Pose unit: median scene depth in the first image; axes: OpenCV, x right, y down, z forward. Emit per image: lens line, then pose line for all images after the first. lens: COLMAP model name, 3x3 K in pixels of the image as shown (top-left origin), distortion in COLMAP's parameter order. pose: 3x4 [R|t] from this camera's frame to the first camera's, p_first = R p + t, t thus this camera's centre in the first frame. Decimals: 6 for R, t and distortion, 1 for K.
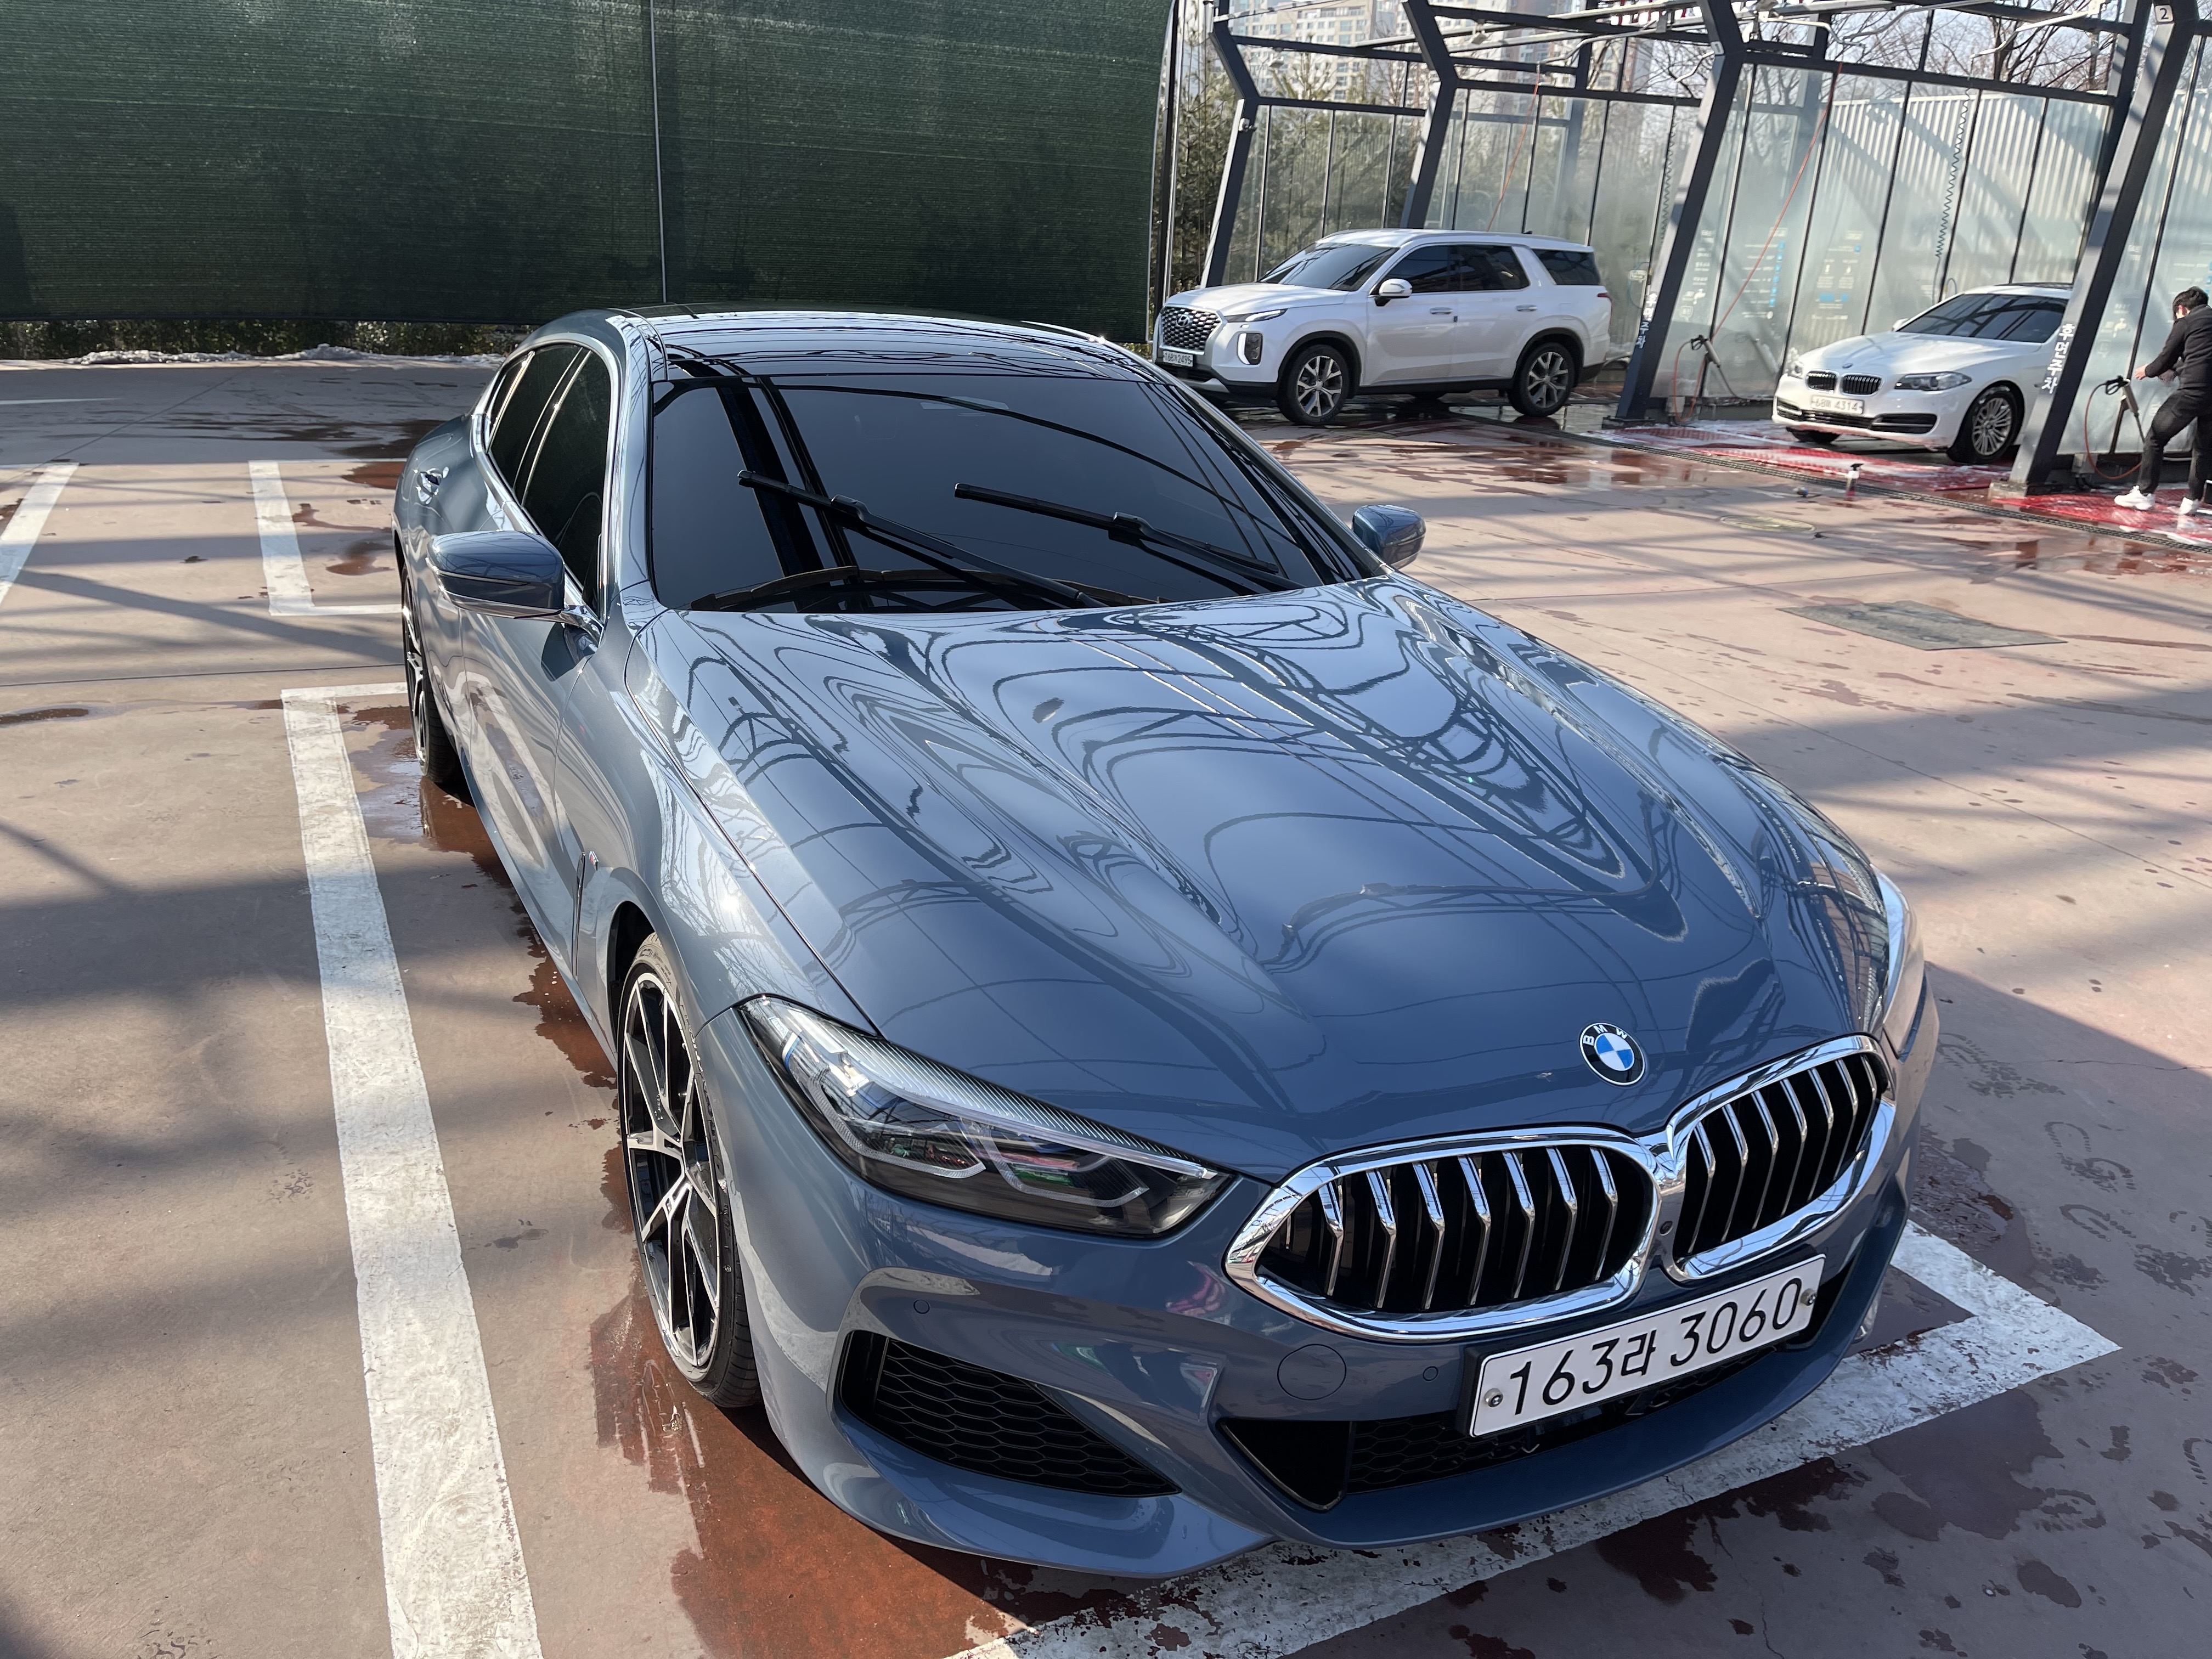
lens RADIAL K [[1660.9, 0, 1119.2], [0, 1660.9, 836.1], [0, 0, 1]] dist [0.077430, -0.103744]
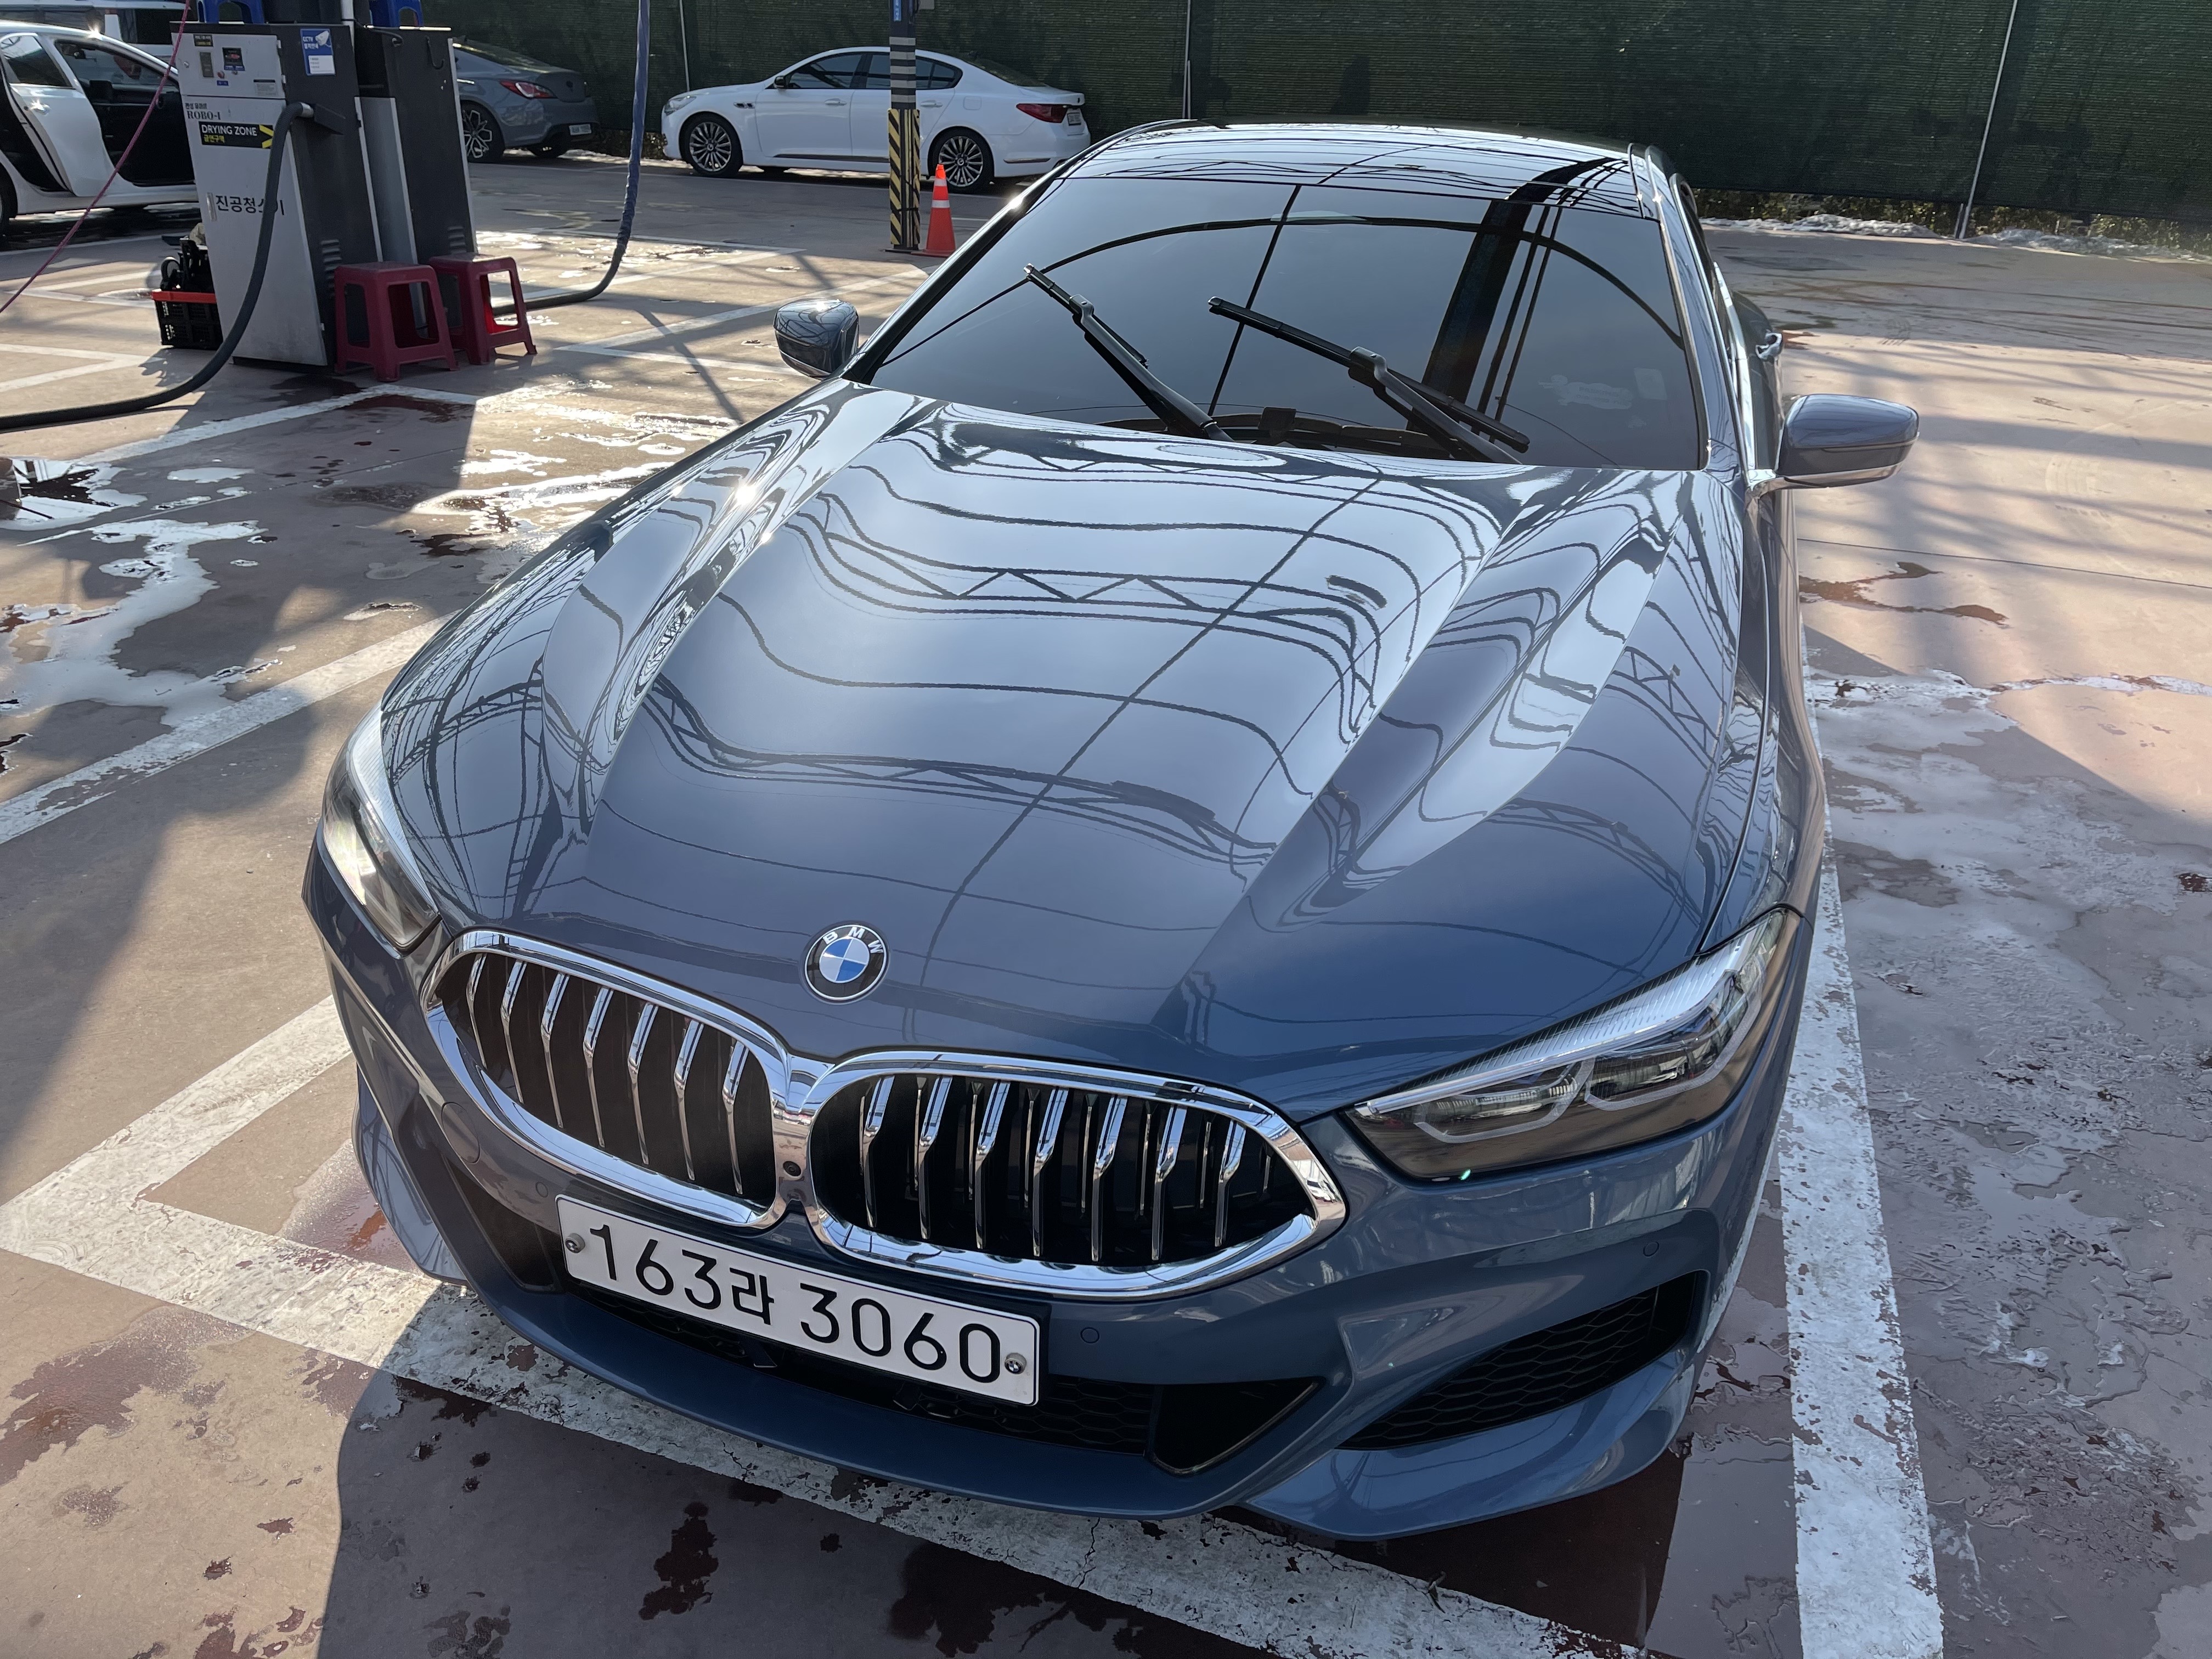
lens RADIAL K [[1659.8, 0, 1120.6], [0, 1659.8, 820.0], [0, 0, 1]] dist [0.082608, -0.108358]
pose [[0.704749, 0.282754, -0.650675, 0.846245], [-0.245116, 0.957711, 0.150692, -0.090662], [0.665768, 0.053290, 0.744254, 0.430421]]
